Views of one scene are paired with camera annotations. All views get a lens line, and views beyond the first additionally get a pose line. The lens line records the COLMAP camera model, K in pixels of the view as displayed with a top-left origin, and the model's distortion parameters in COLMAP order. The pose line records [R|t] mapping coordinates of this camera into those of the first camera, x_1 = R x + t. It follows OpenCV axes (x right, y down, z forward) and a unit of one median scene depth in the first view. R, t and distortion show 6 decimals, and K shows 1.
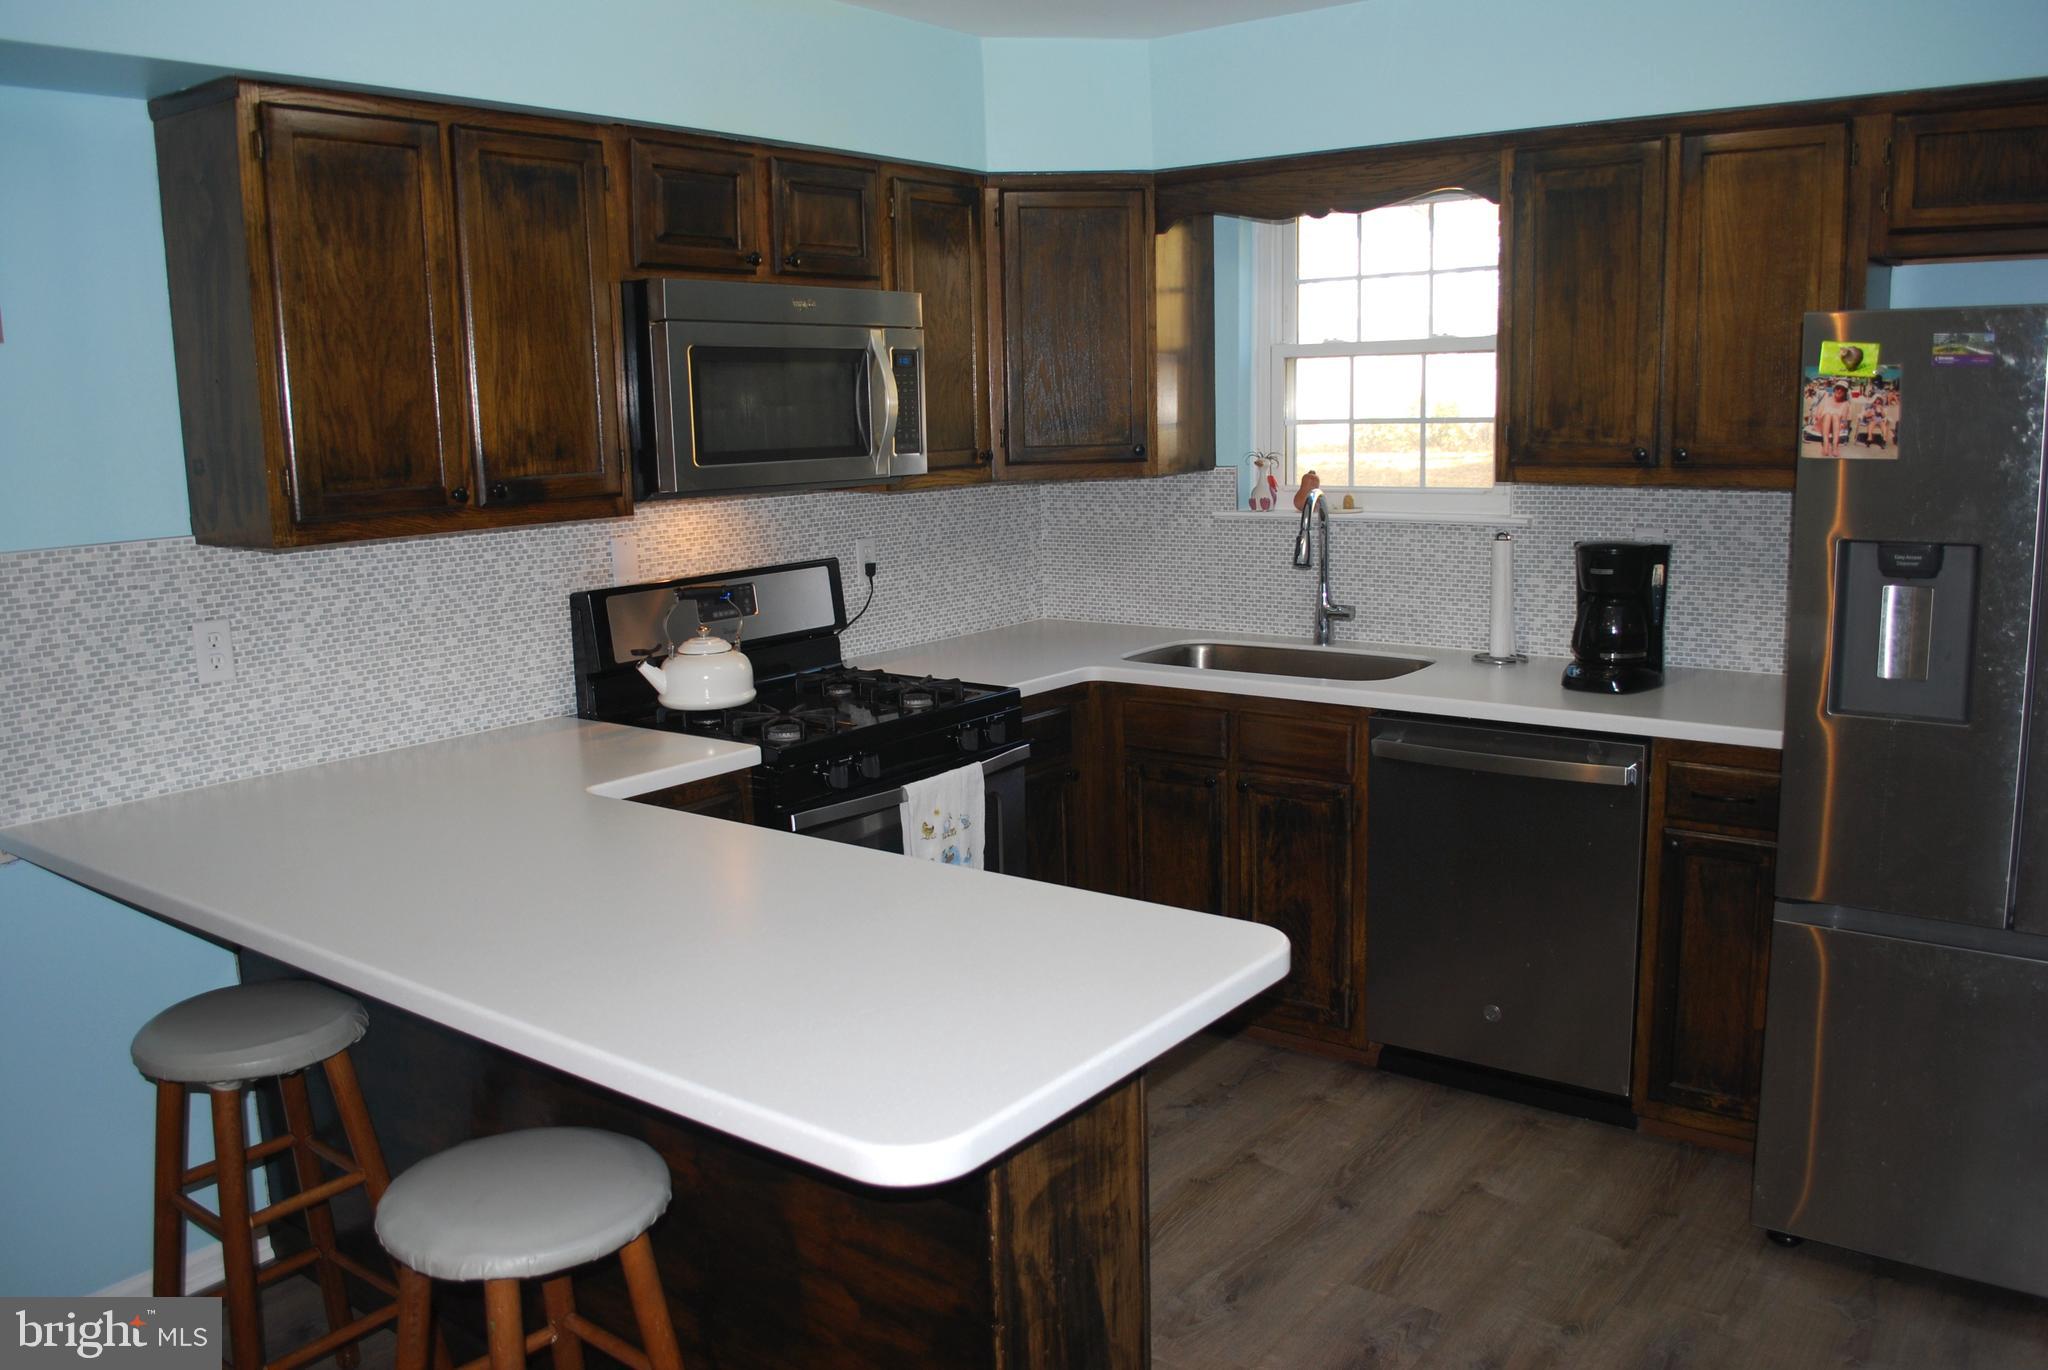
lens RADIAL K [[1626.0, 0, 1035.4], [0, 1626.0, 692.5], [0, 0, 1]] dist [-0.080342, 0.011331]
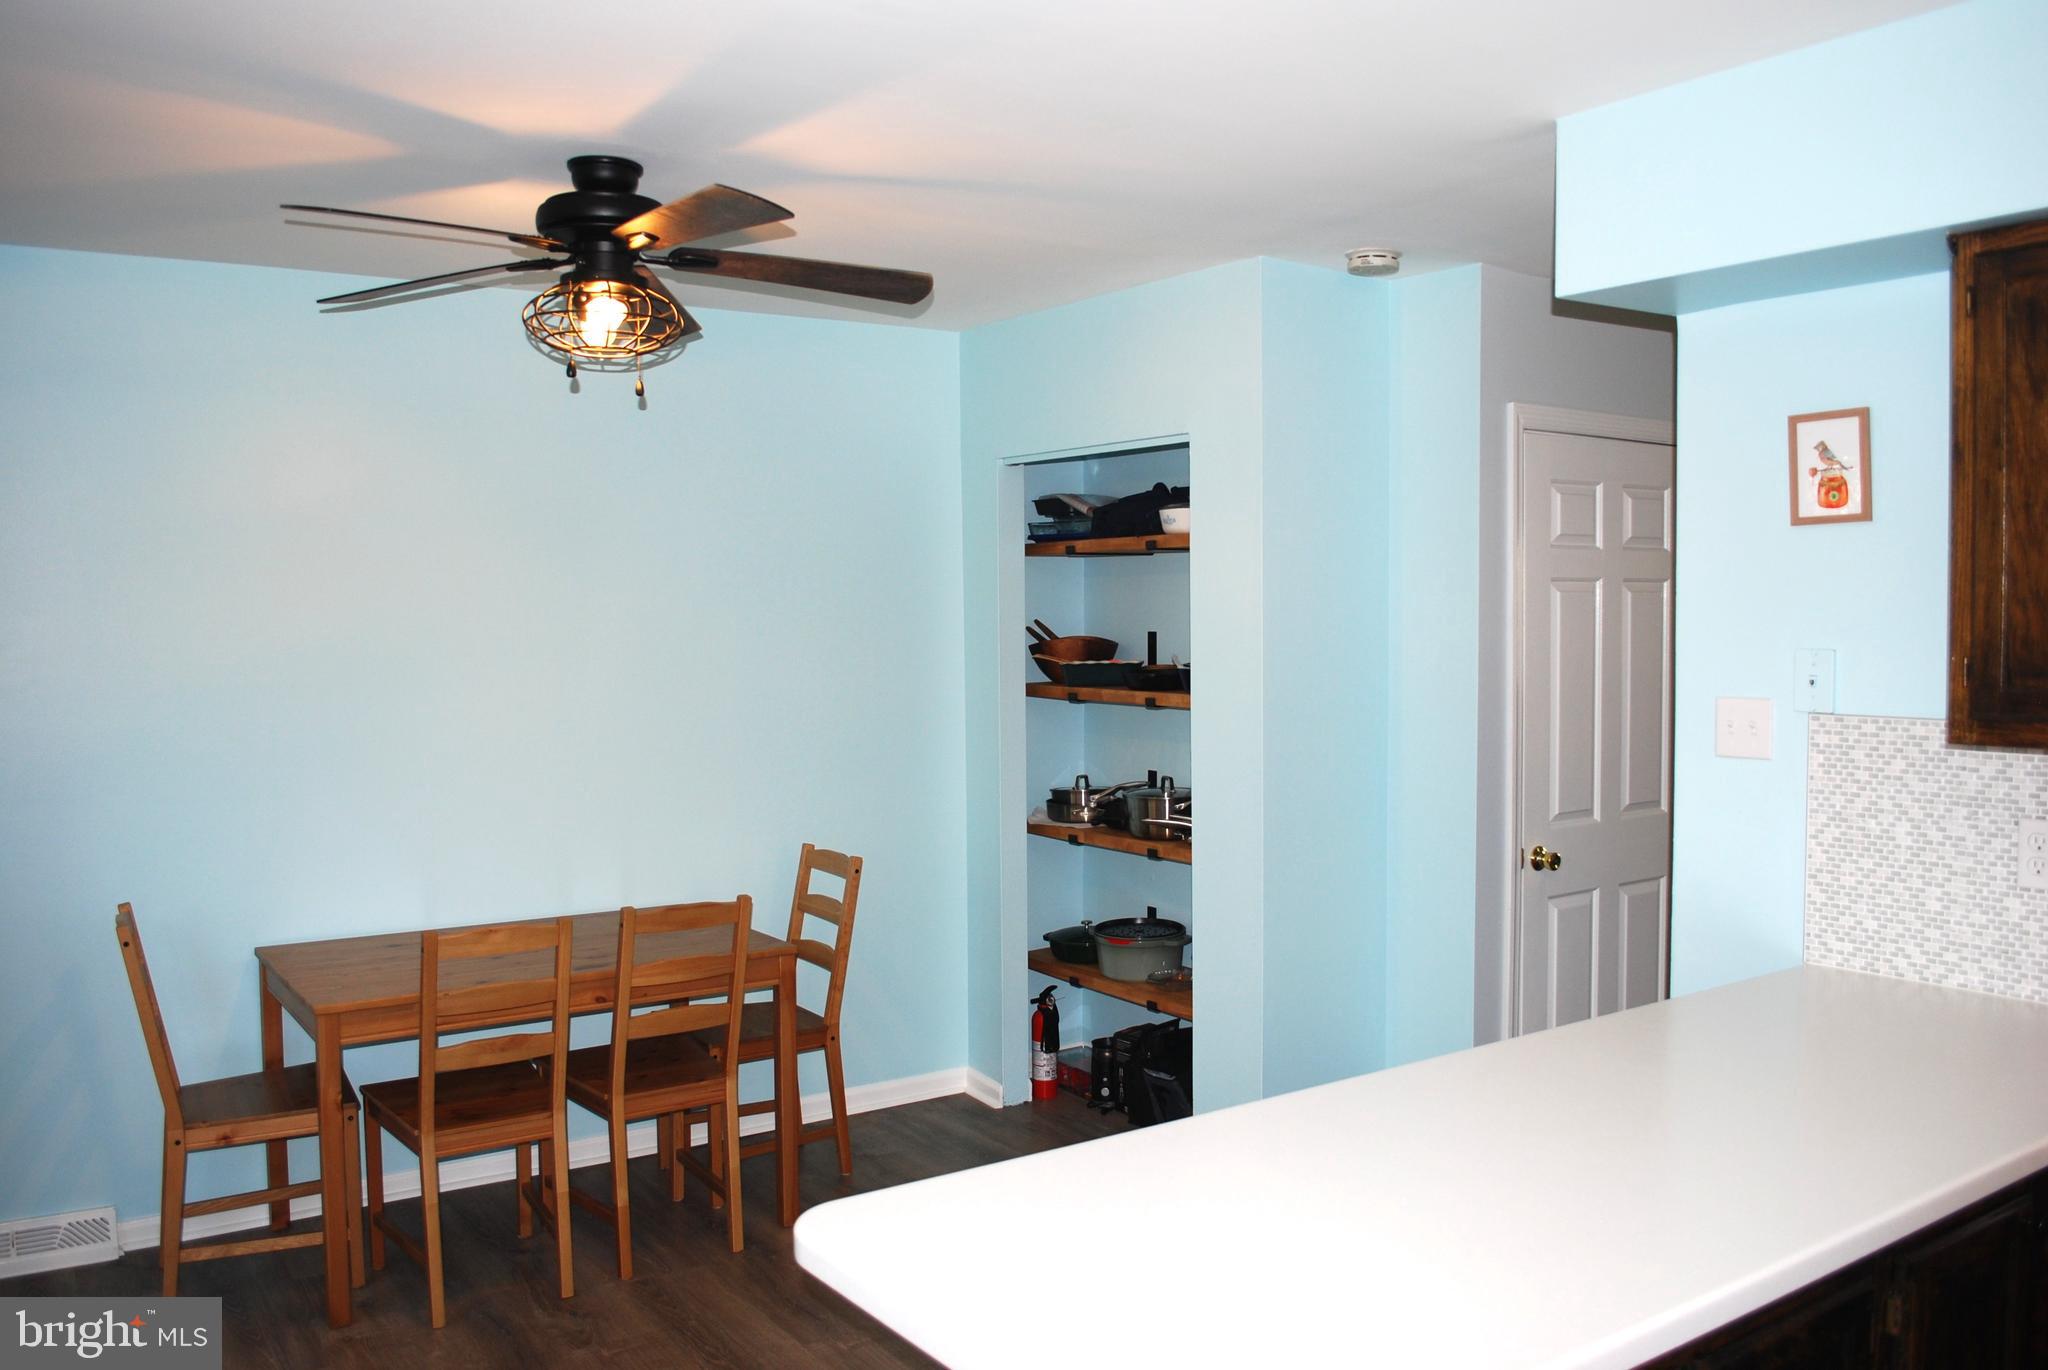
lens RADIAL K [[1626.0, 0, 1035.4], [0, 1626.0, 692.5], [0, 0, 1]] dist [-0.080342, 0.011331]
pose [[-0.296627, 0.076622, -0.951915, 0.435347], [-0.152713, 0.980144, 0.126481, -0.125854], [0.942704, 0.182887, -0.279035, 0.624131]]
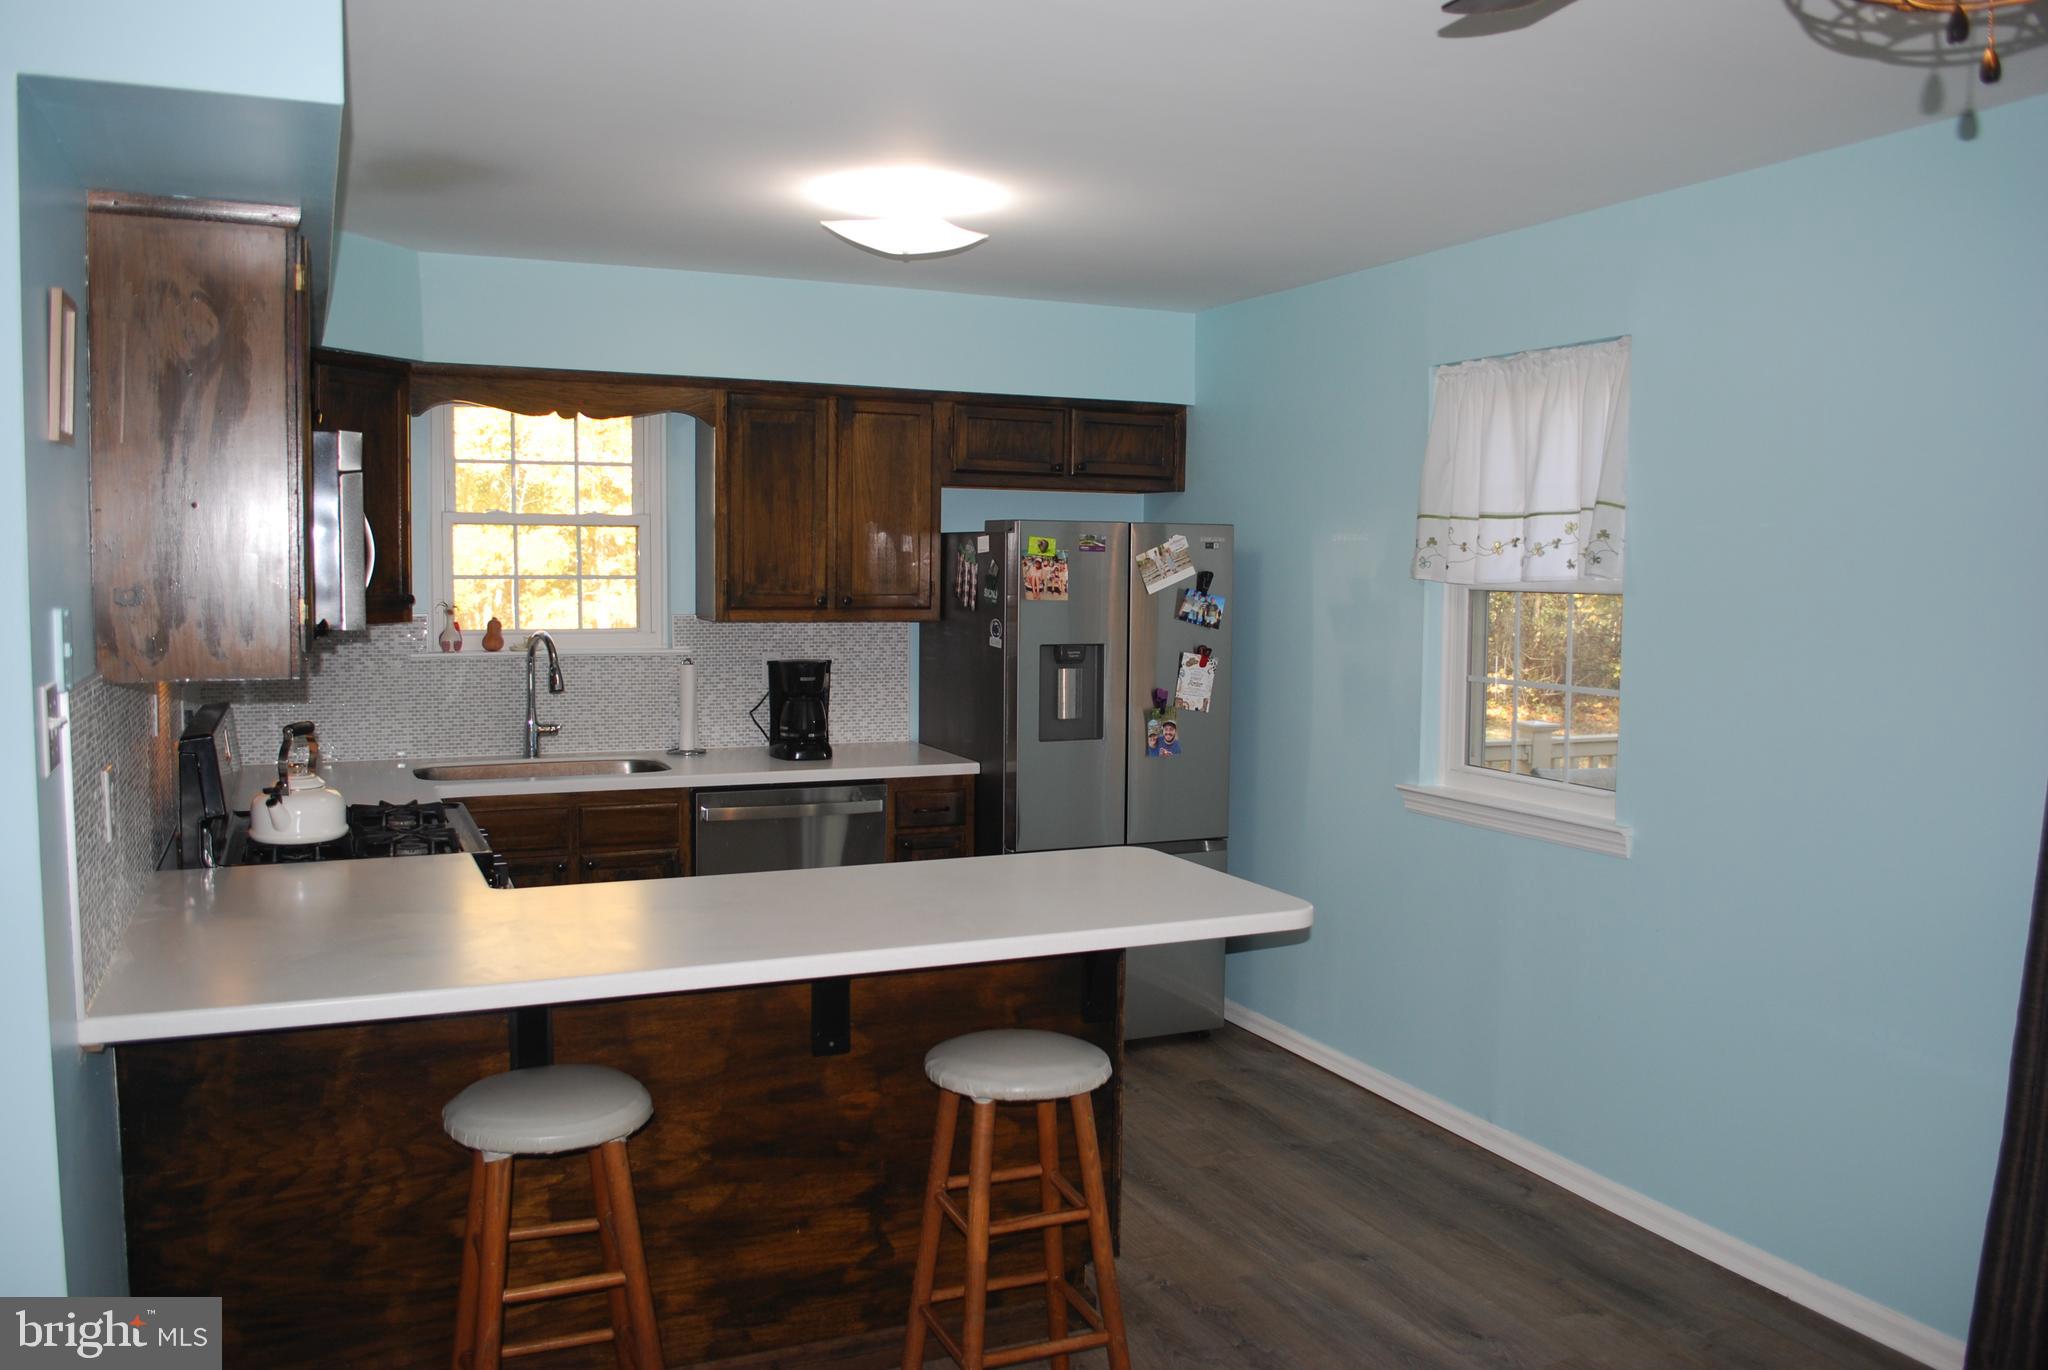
lens RADIAL K [[1626.0, 0, 1035.4], [0, 1626.0, 692.5], [0, 0, 1]] dist [-0.080342, 0.011331]
pose [[0.469017, -0.041479, 0.882214, -0.936425], [0.131854, 0.990990, -0.023505, 0.000349], [-0.873291, 0.127348, 0.470261, 0.118061]]
